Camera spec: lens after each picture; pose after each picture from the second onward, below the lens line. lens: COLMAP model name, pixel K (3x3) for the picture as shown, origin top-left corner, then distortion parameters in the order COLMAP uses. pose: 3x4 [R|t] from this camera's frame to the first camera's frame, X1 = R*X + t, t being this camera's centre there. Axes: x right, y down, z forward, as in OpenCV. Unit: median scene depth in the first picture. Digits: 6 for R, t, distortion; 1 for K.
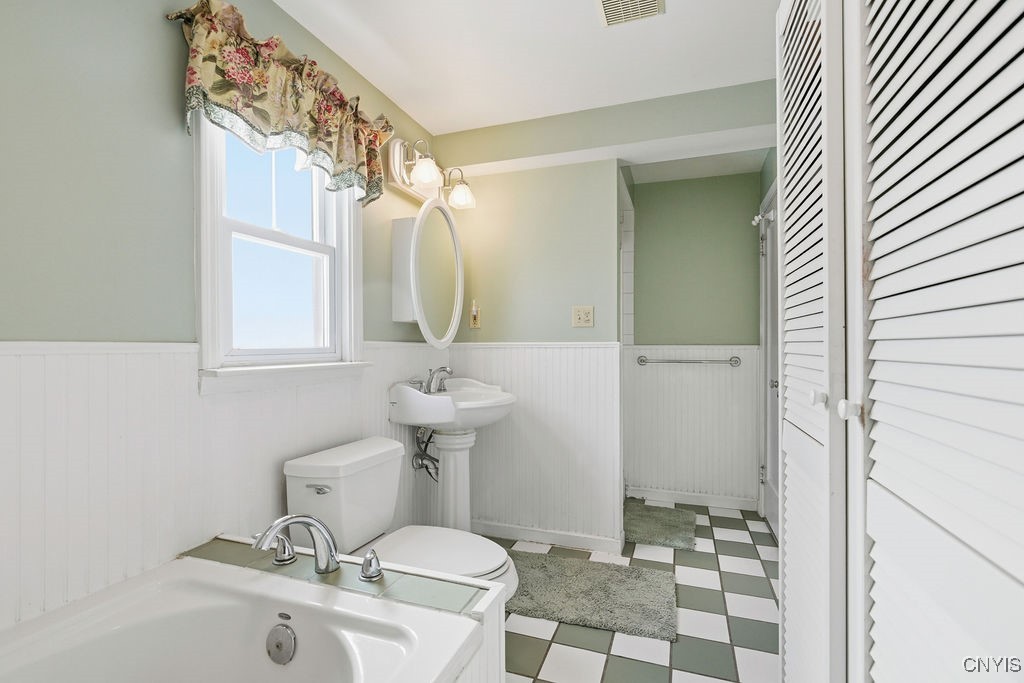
lens RADIAL K [[469.9, 0, 510.7], [0, 469.9, 345.0], [0, 0, 1]] dist [0.000911, -0.000013]
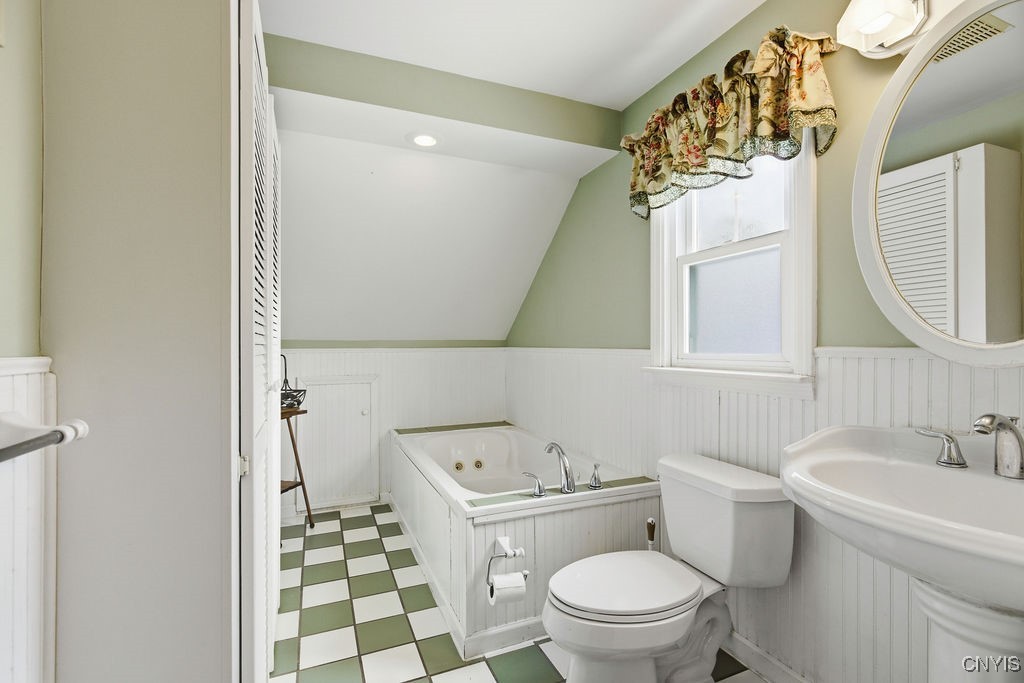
lens RADIAL K [[469.9, 0, 512.3], [0, 469.9, 345.4], [0, 0, 1]] dist [0.000911, -0.000013]
pose [[-0.734188, -0.002791, -0.678940, 0.340332], [-0.001901, 0.999996, -0.002054, -0.005501], [0.678943, -0.000217, -0.734191, 0.852456]]
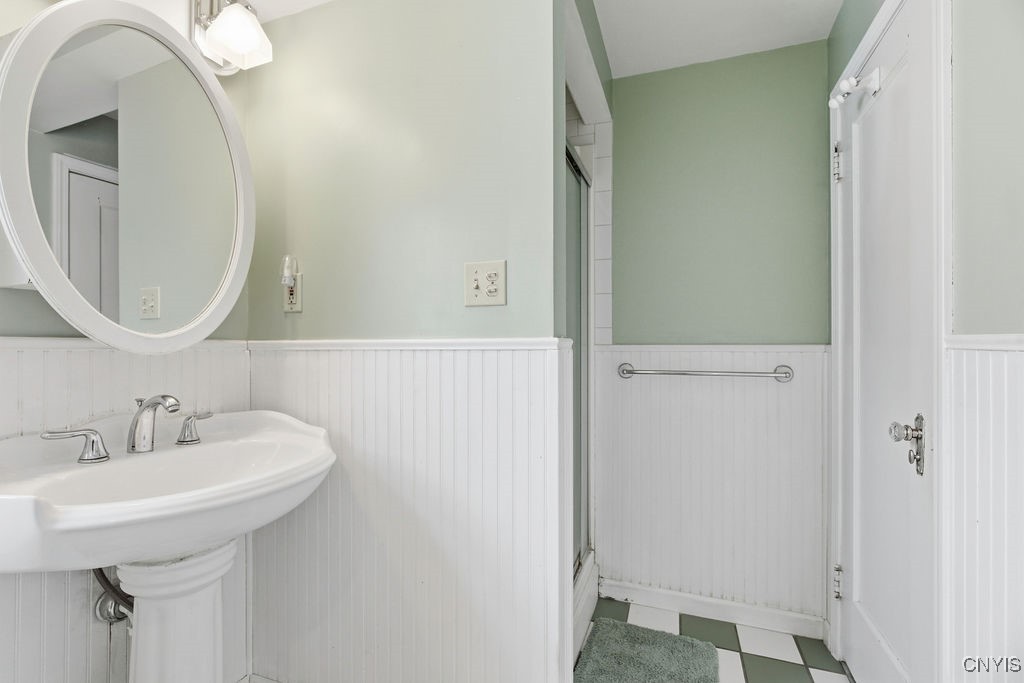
lens RADIAL K [[469.9, 0, 539.3], [0, 469.9, 343.3], [0, 0, 1]] dist [0.000911, -0.000013]
pose [[0.998737, -0.000661, 0.050231, 0.161812], [0.000858, 0.999992, -0.003891, 0.000379], [-0.050228, 0.003929, 0.998730, 0.470111]]
